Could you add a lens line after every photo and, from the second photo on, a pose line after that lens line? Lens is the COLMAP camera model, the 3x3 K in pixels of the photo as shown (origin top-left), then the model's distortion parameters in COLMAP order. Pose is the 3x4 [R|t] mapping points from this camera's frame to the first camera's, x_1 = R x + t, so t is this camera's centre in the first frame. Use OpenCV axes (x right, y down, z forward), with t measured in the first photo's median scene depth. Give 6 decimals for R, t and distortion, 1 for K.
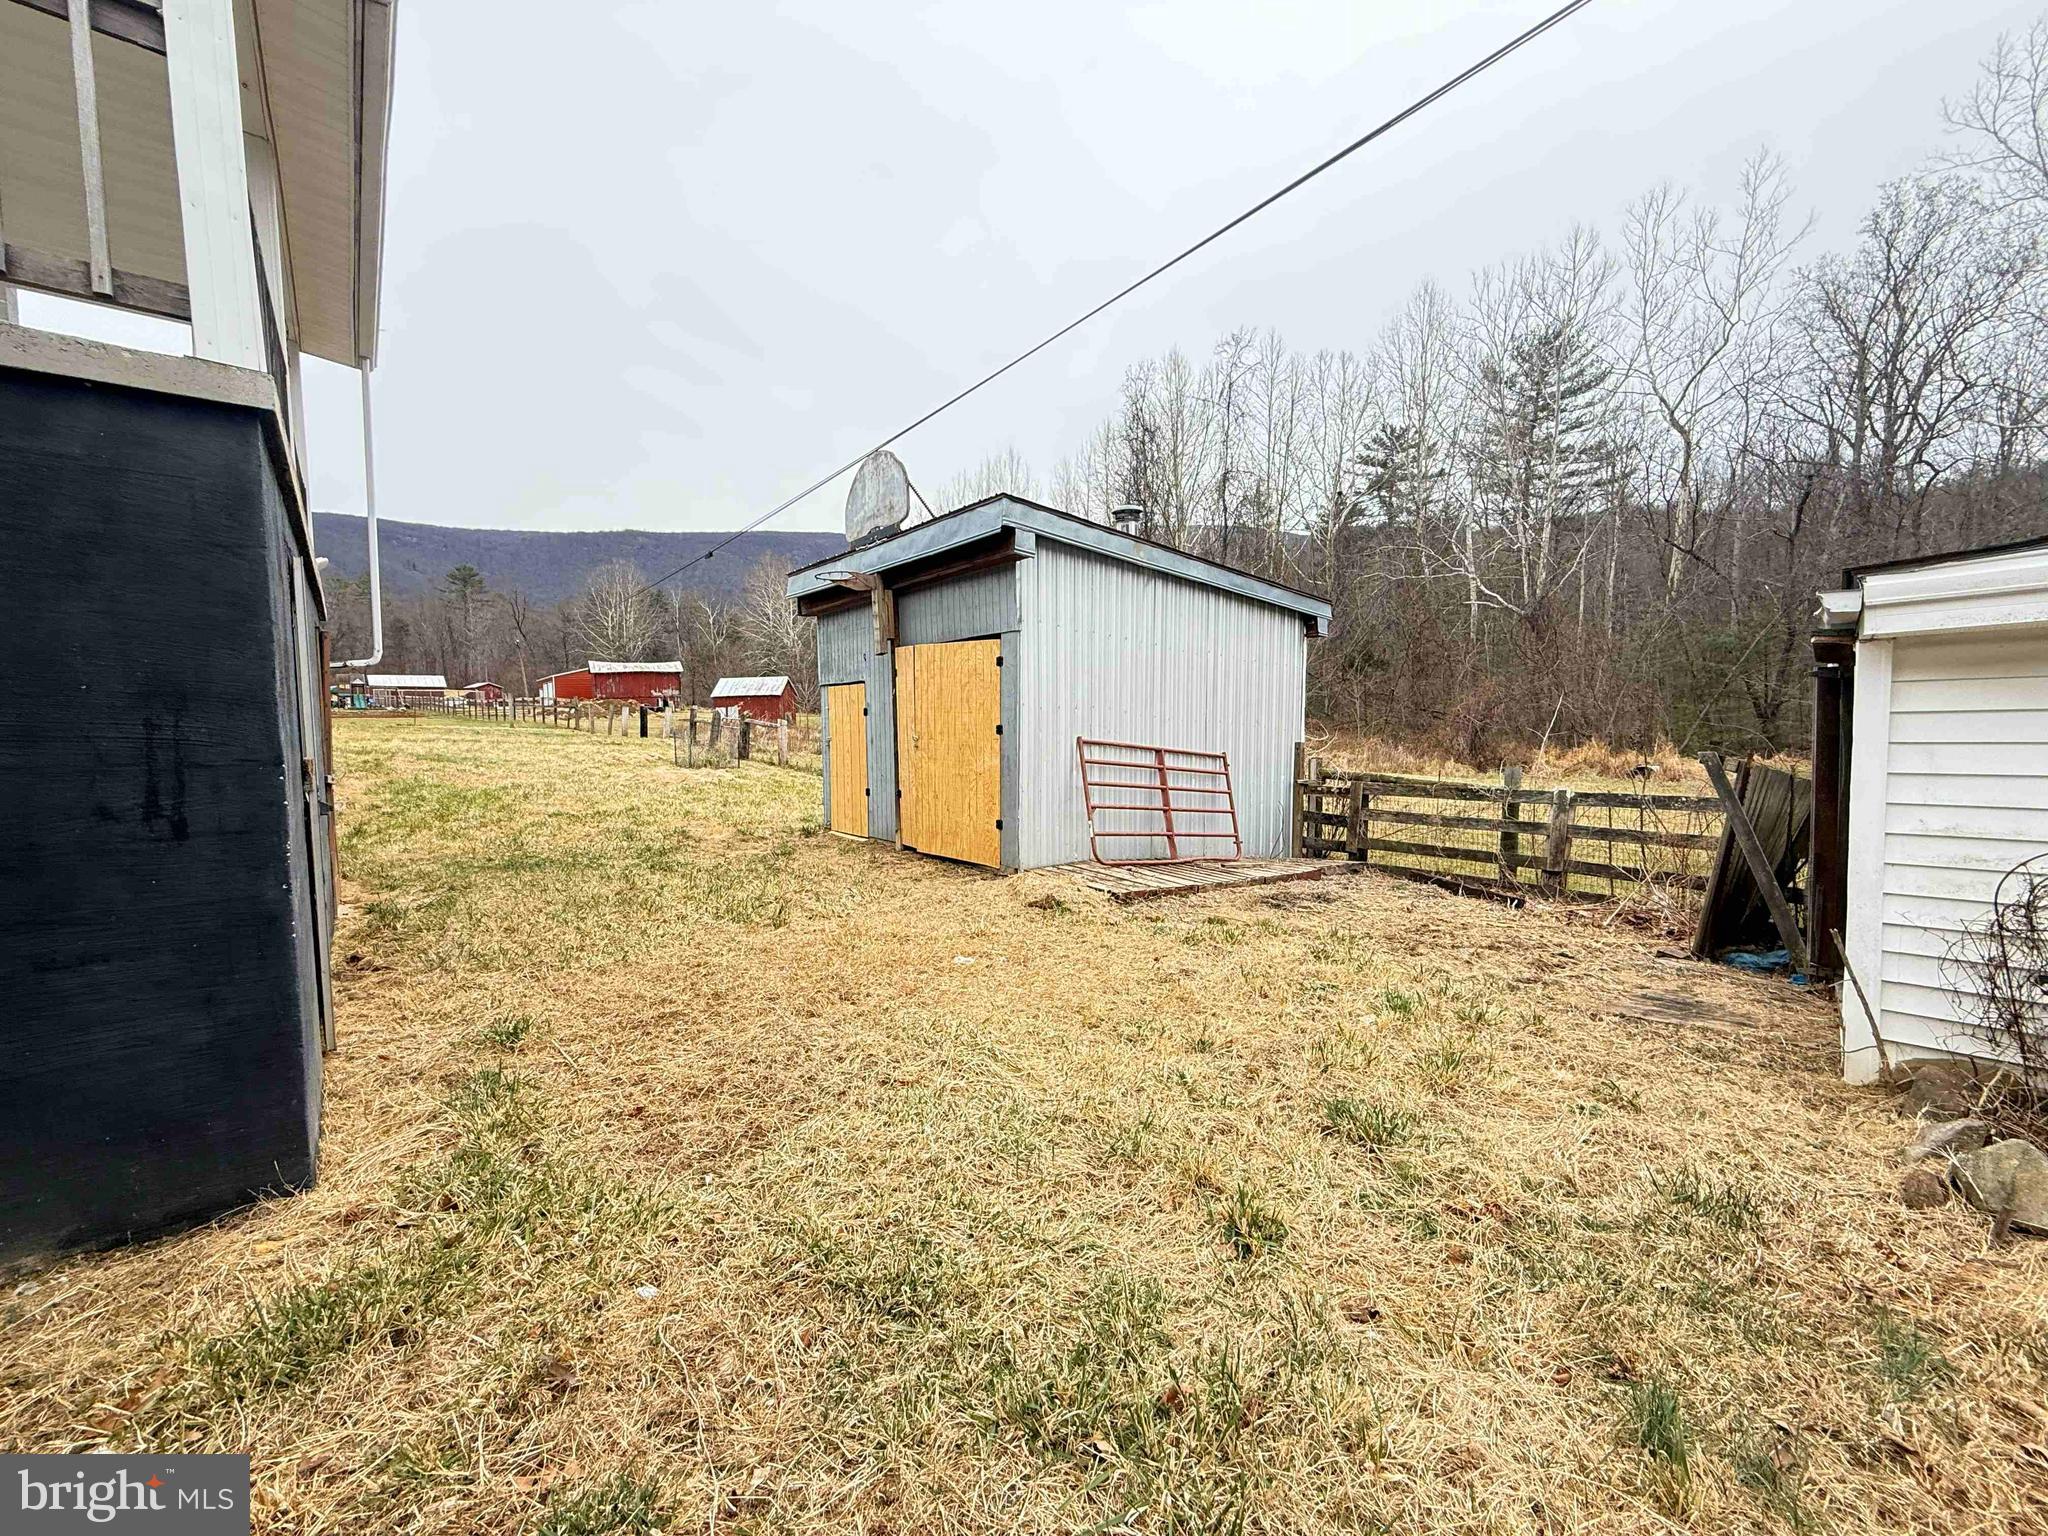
lens RADIAL K [[814.0, 0, 1017.9], [0, 814.0, 769.7], [0, 0, 1]] dist [0.000174, 0.000127]
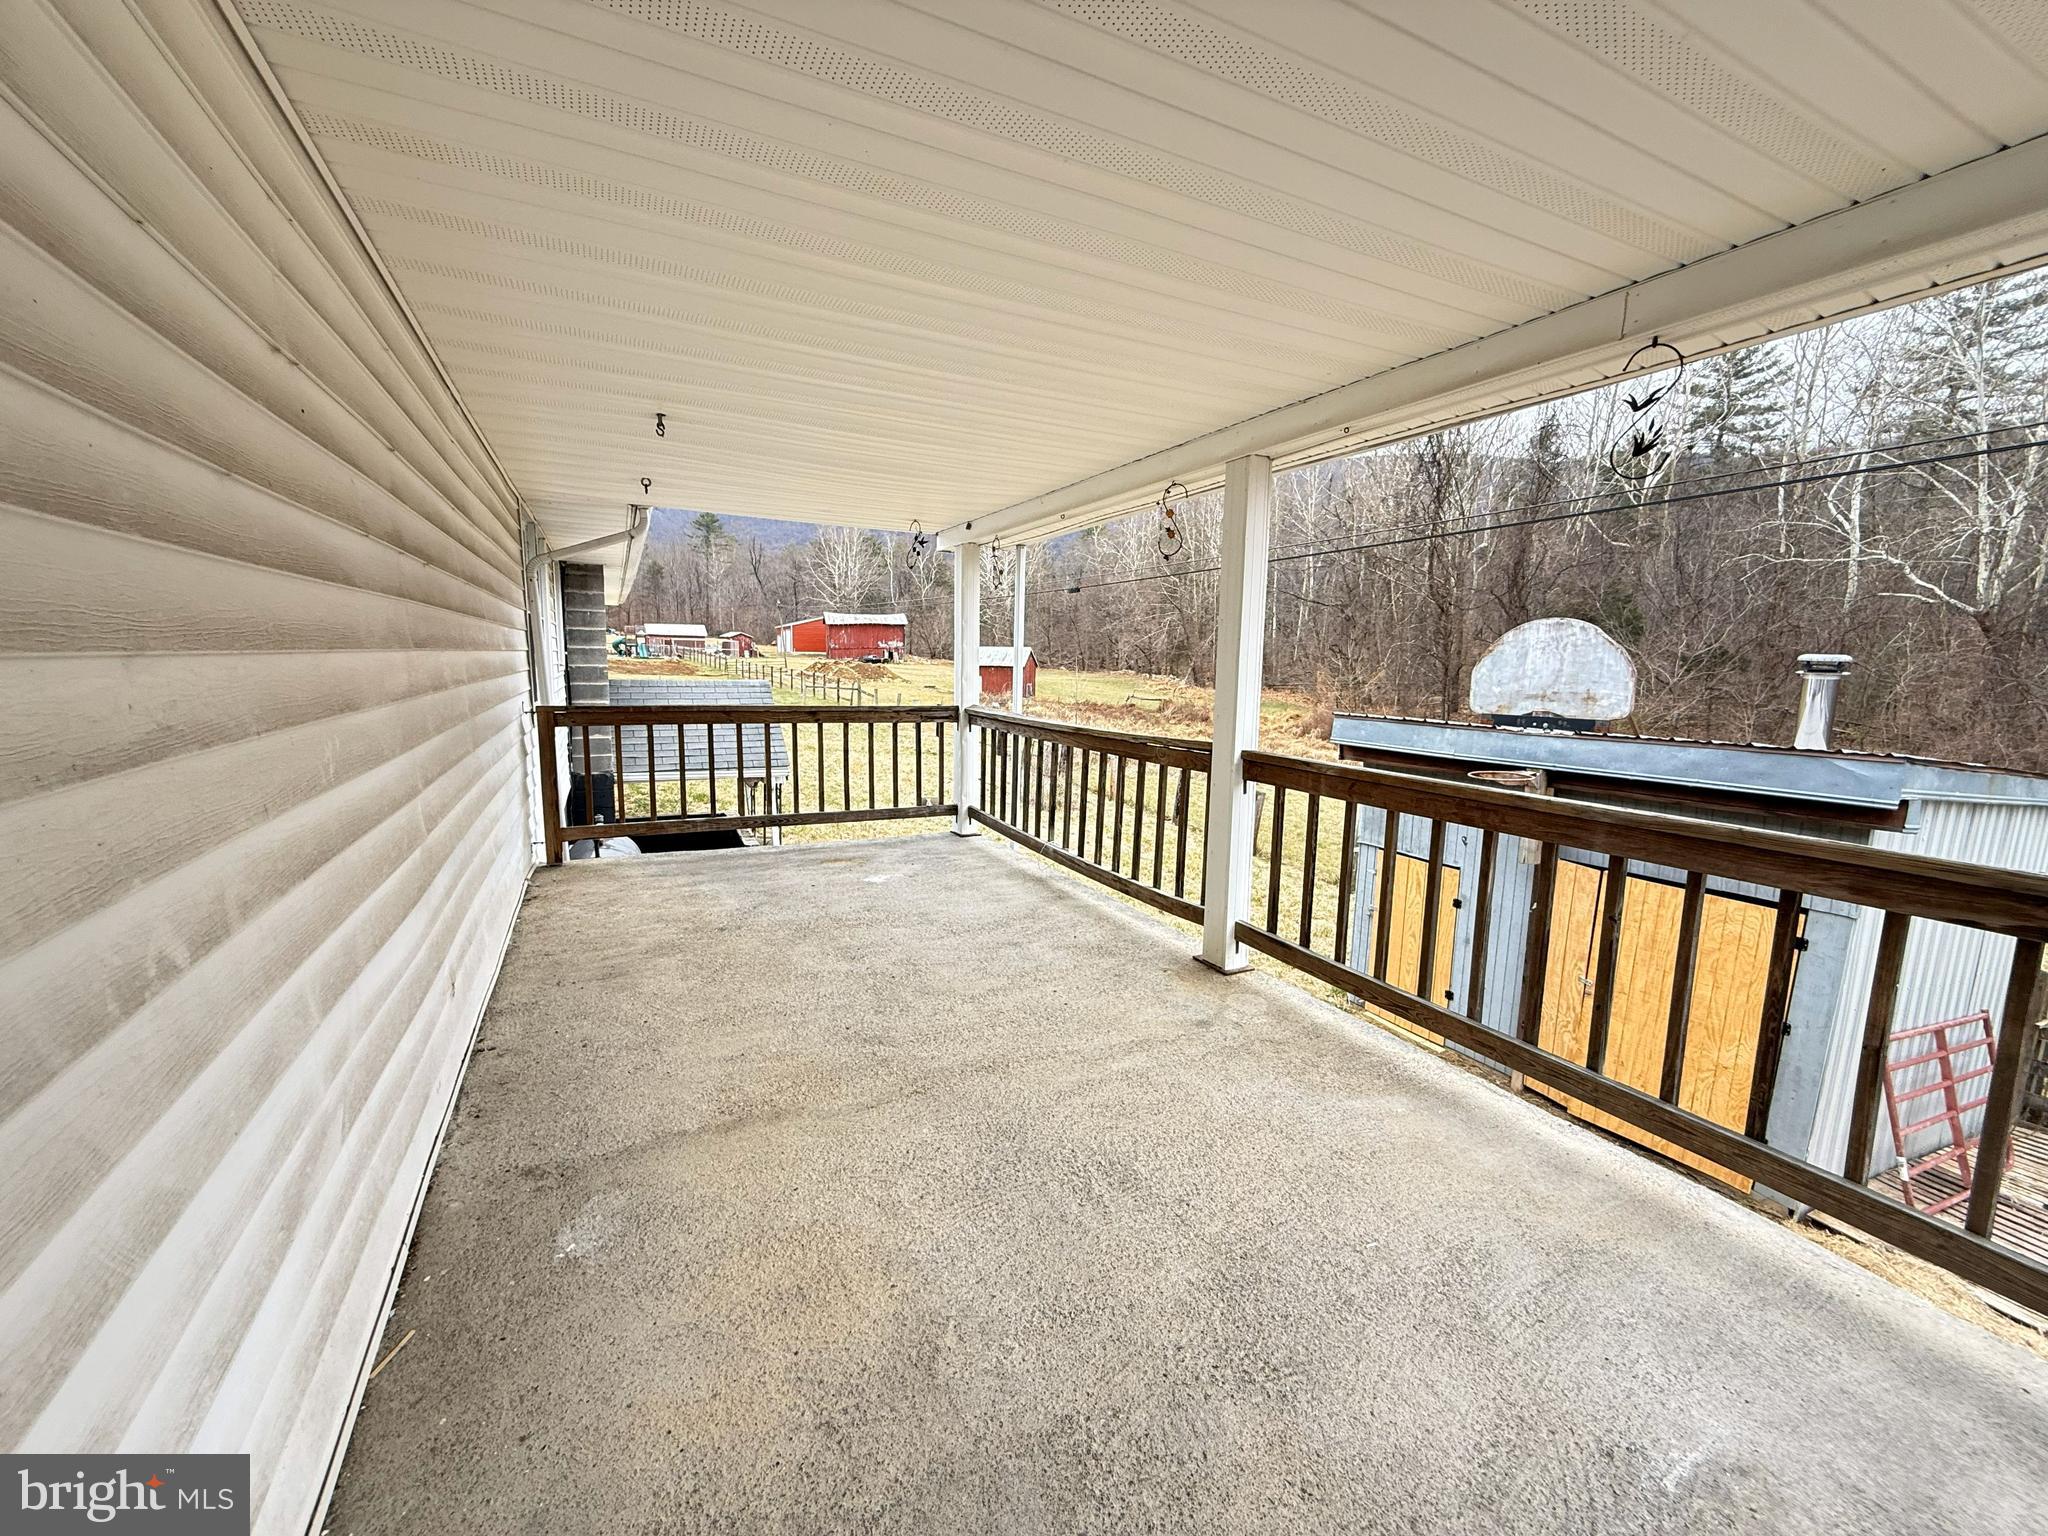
lens RADIAL K [[814.0, 0, 1017.9], [0, 814.0, 769.7], [0, 0, 1]] dist [0.000174, 0.000127]
pose [[0.975136, 0.061576, -0.212880, -0.088016], [-0.045913, 0.995914, 0.077759, -0.048563], [0.216799, -0.066052, 0.973979, 0.018271]]
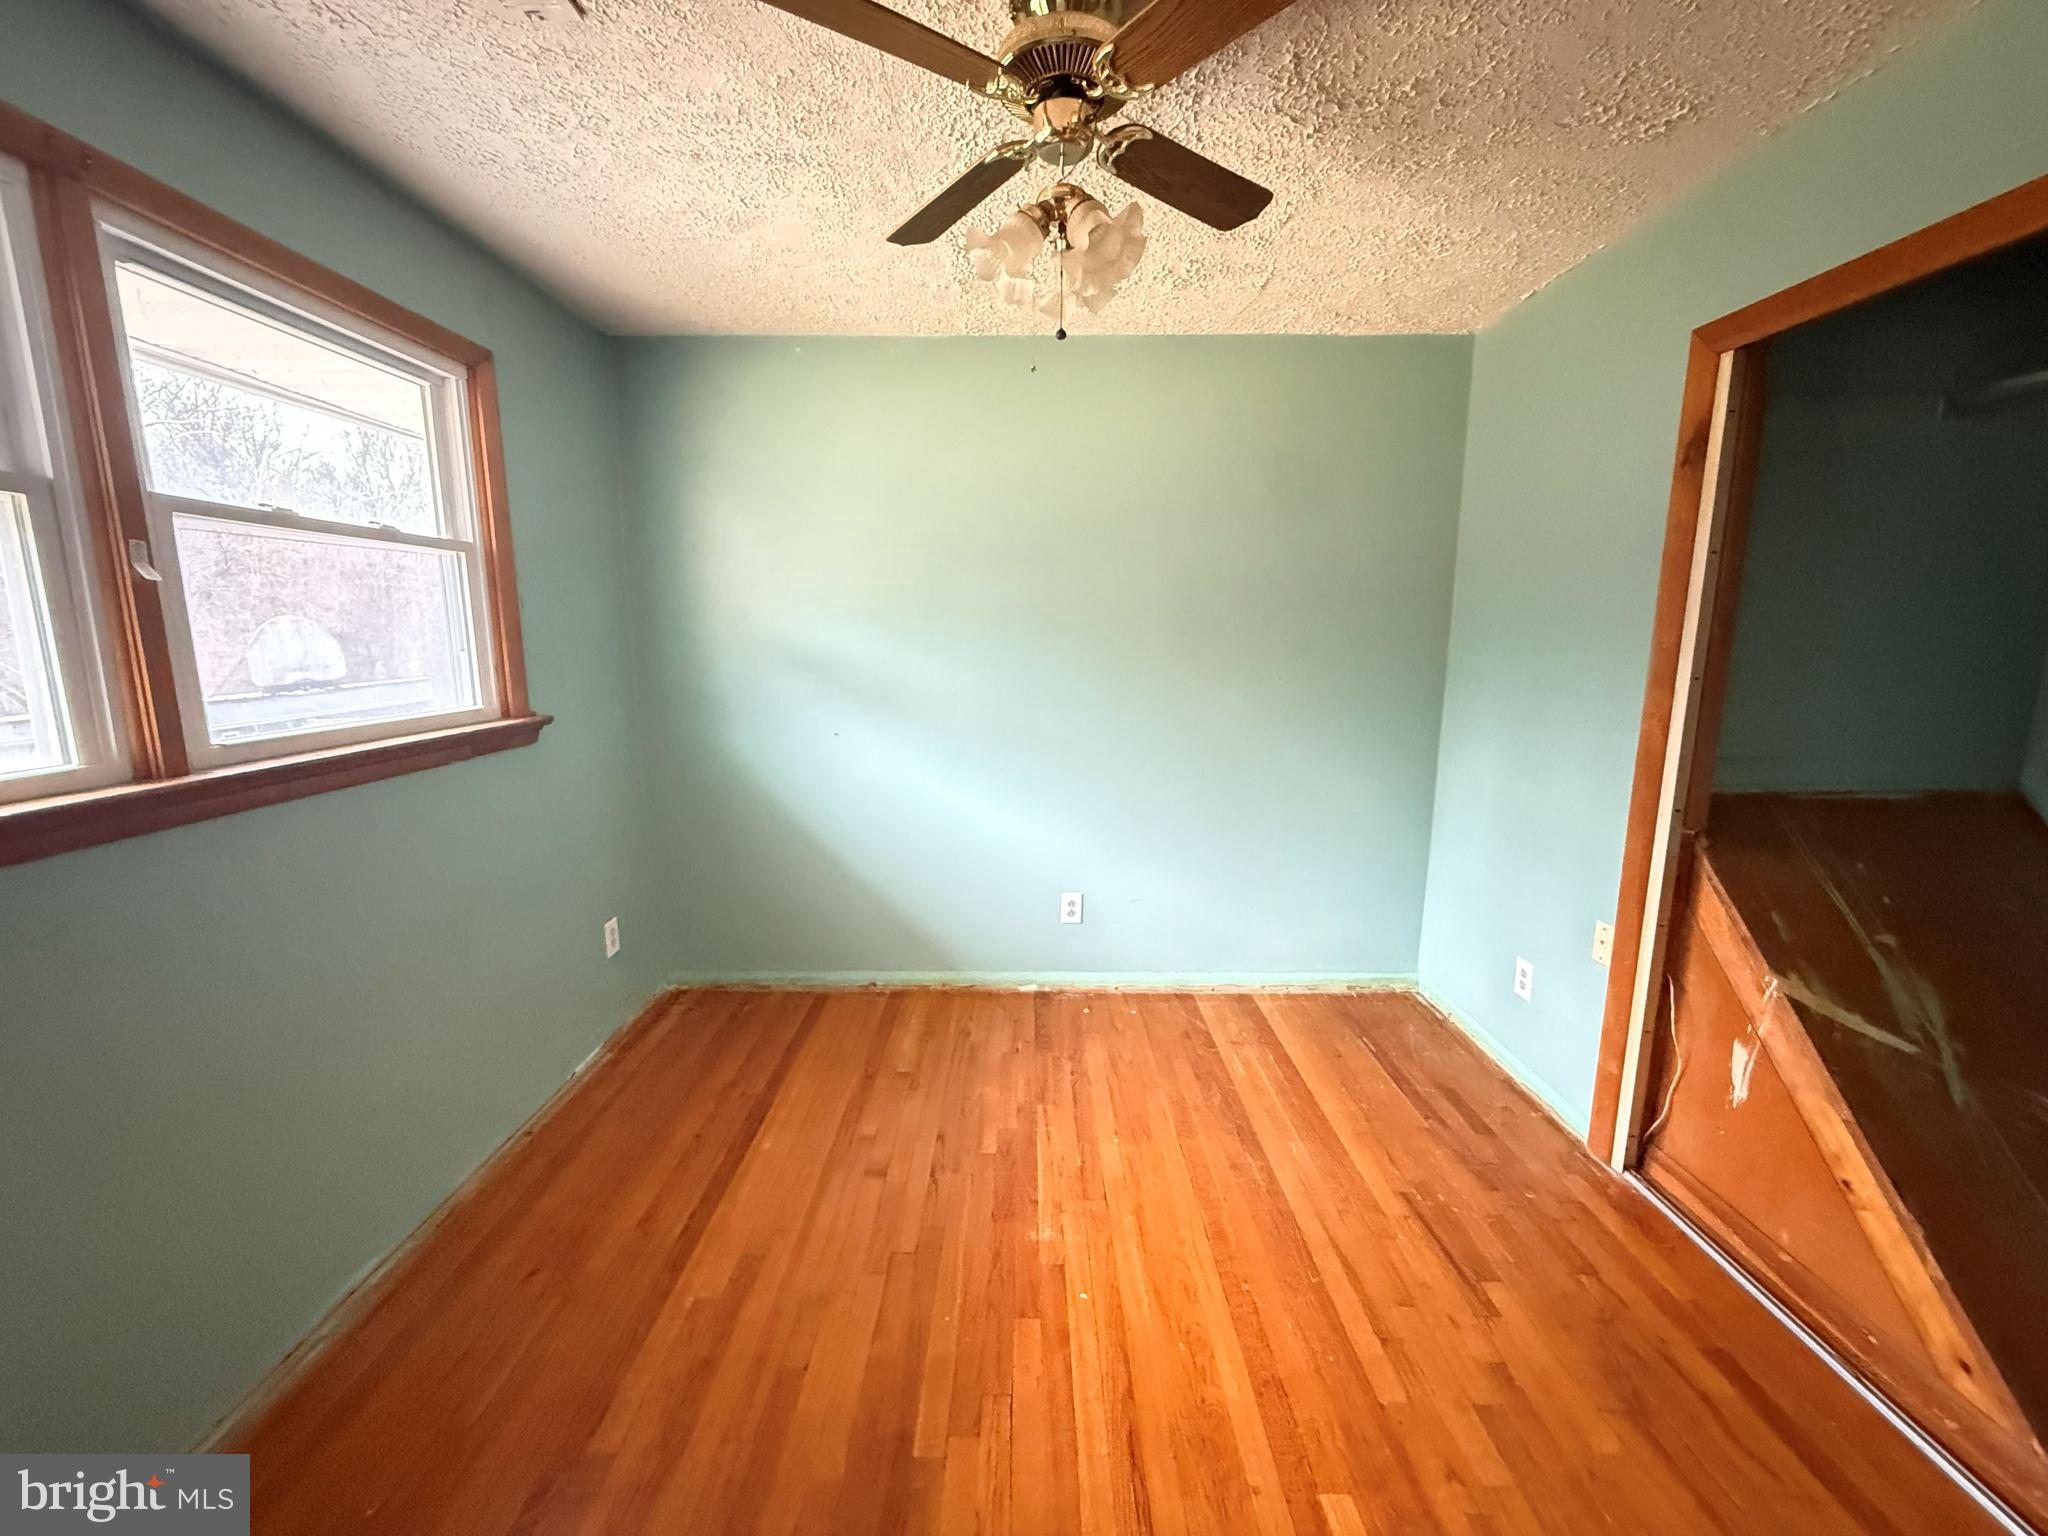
lens RADIAL K [[814.0, 0, 1017.9], [0, 814.0, 769.7], [0, 0, 1]] dist [0.000174, 0.000127]
pose [[-0.768630, -0.093711, 0.632792, -0.300737], [0.052739, 0.976561, 0.208680, -0.062710], [-0.637515, 0.193770, -0.745672, 0.216658]]
